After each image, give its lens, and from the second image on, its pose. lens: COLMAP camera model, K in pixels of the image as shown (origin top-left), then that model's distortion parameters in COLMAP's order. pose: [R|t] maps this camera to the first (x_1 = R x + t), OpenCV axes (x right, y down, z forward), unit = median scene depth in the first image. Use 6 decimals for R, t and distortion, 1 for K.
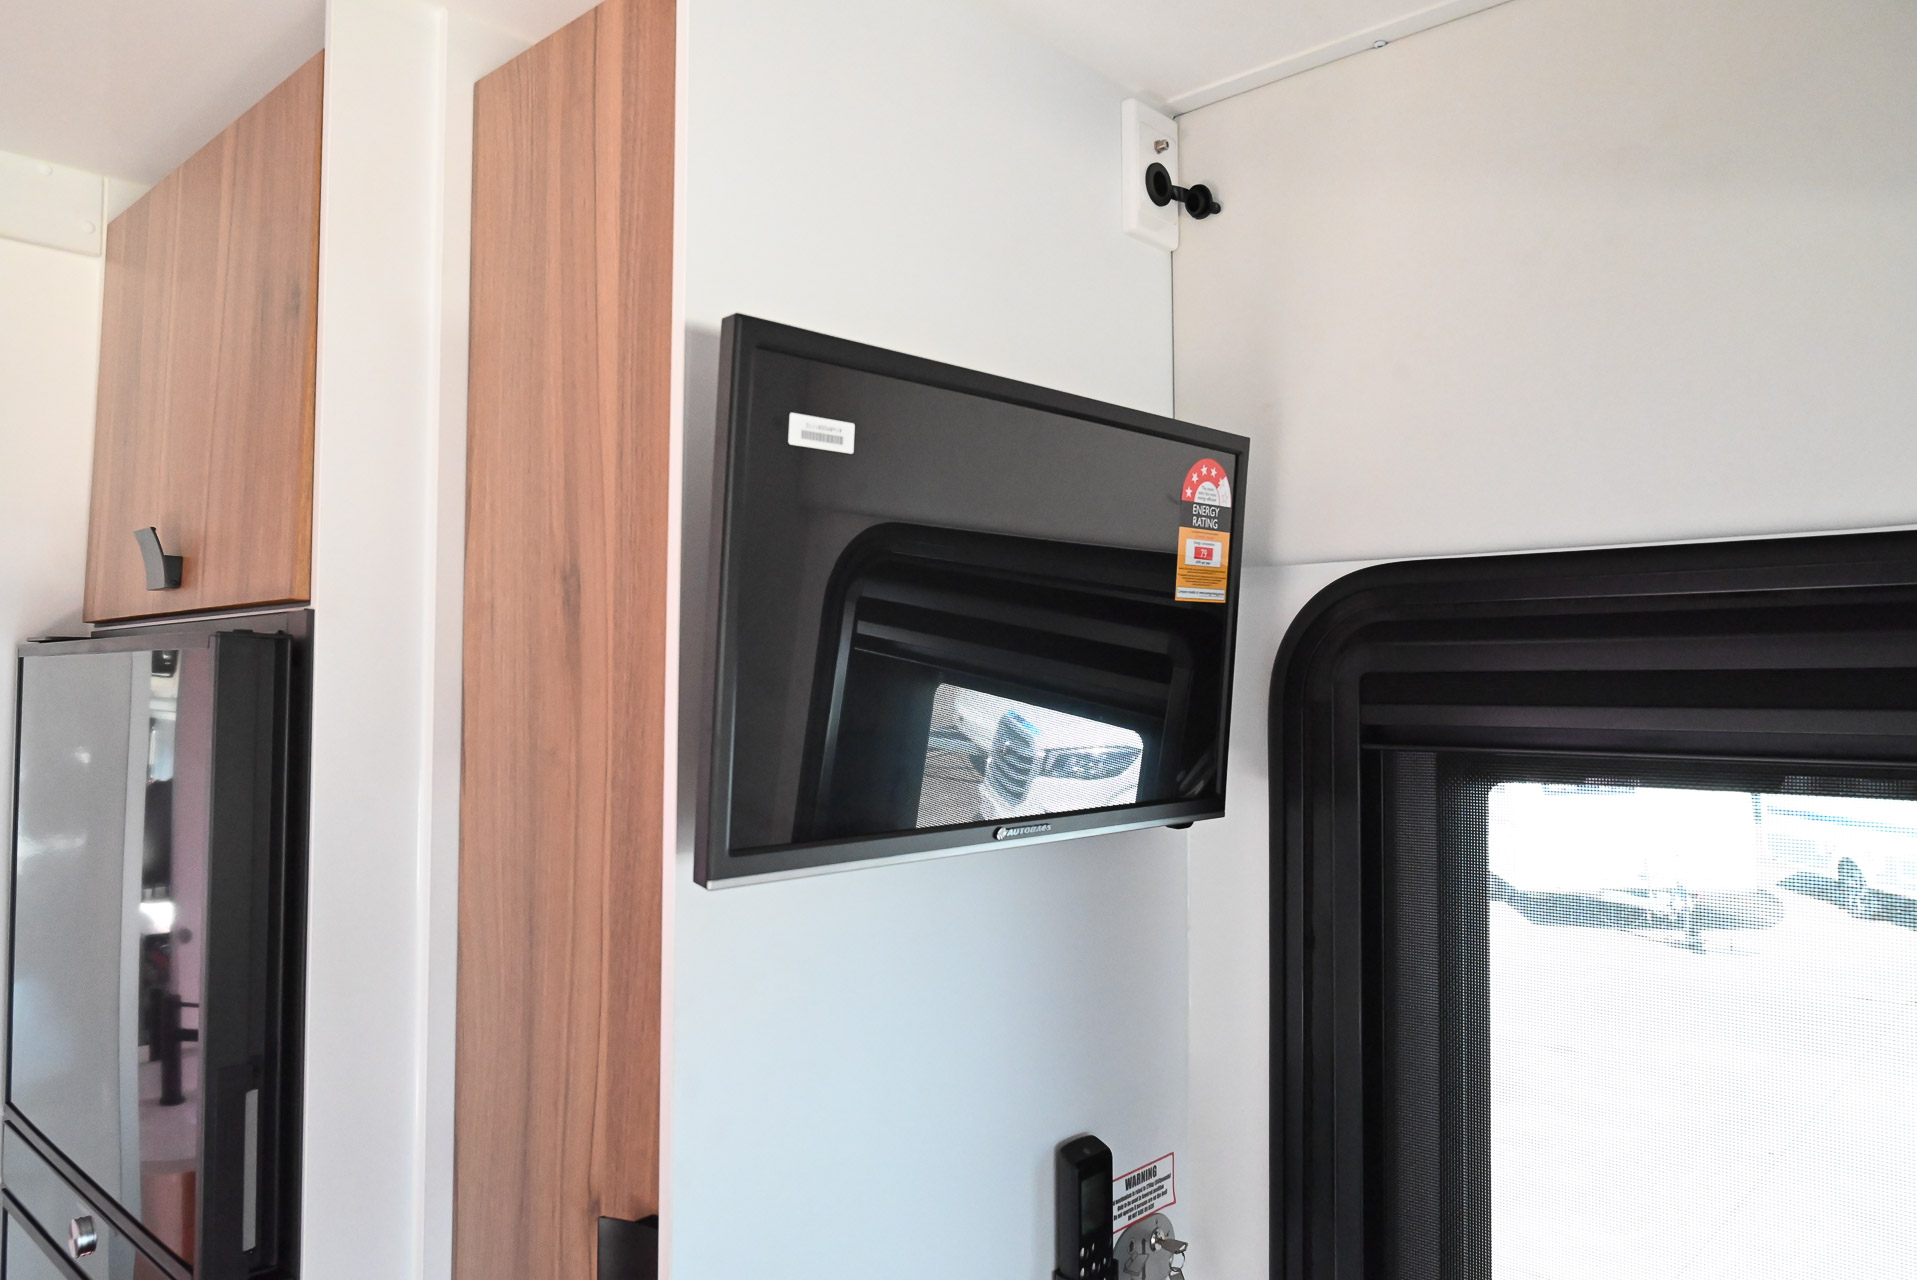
lens RADIAL K [[1266.8, 0, 958.5], [0, 1266.8, 640.0], [0, 0, 1]] dist [-0.011100, -0.001646]
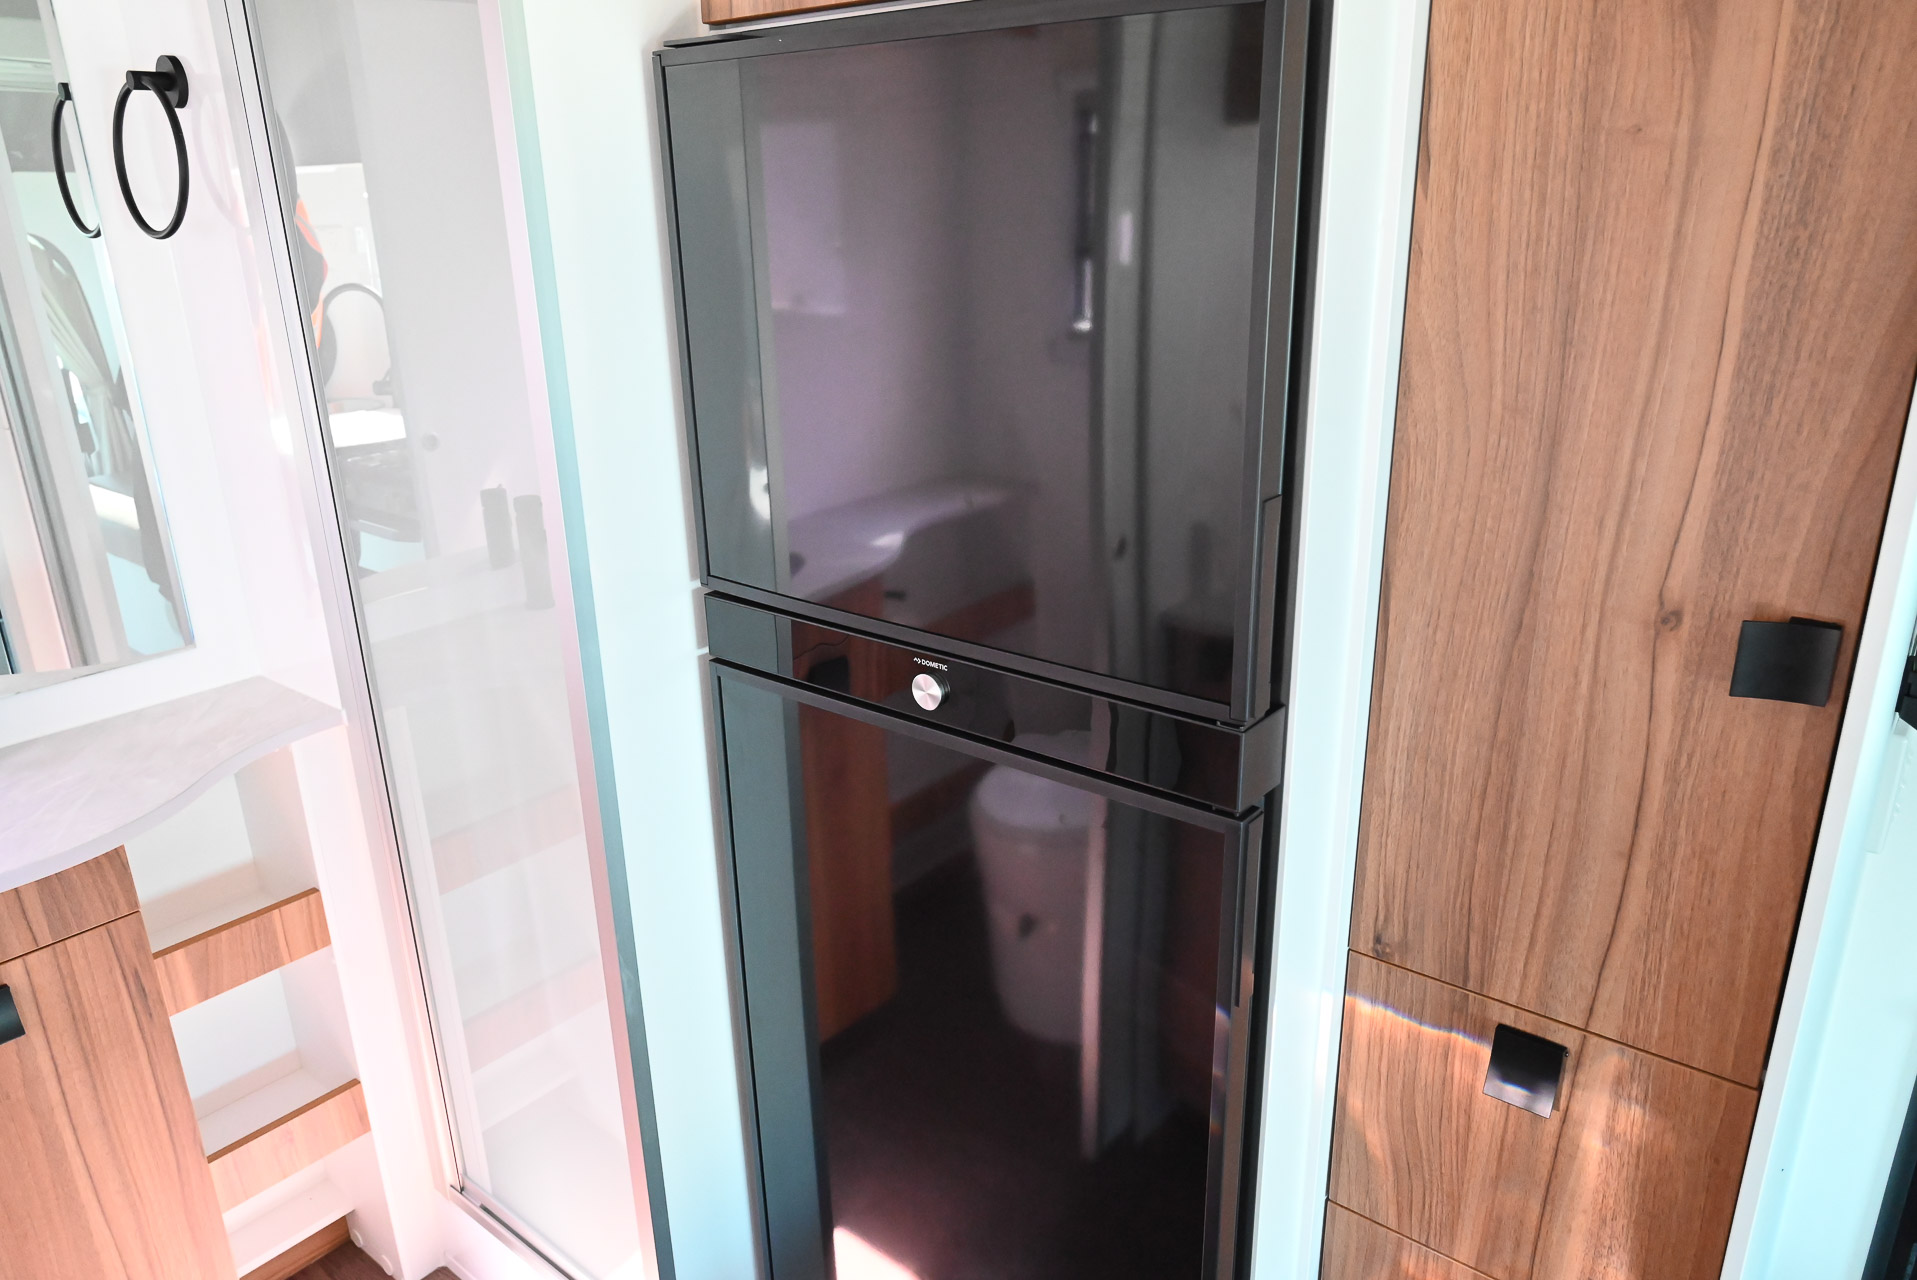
lens RADIAL K [[1266.8, 0, 958.5], [0, 1266.8, 640.0], [0, 0, 1]] dist [-0.011100, -0.001646]
pose [[0.997974, -0.041285, 0.048406, -0.854743], [0.020605, 0.929585, 0.368031, 0.088506], [-0.060191, -0.366288, 0.928553, 0.108900]]
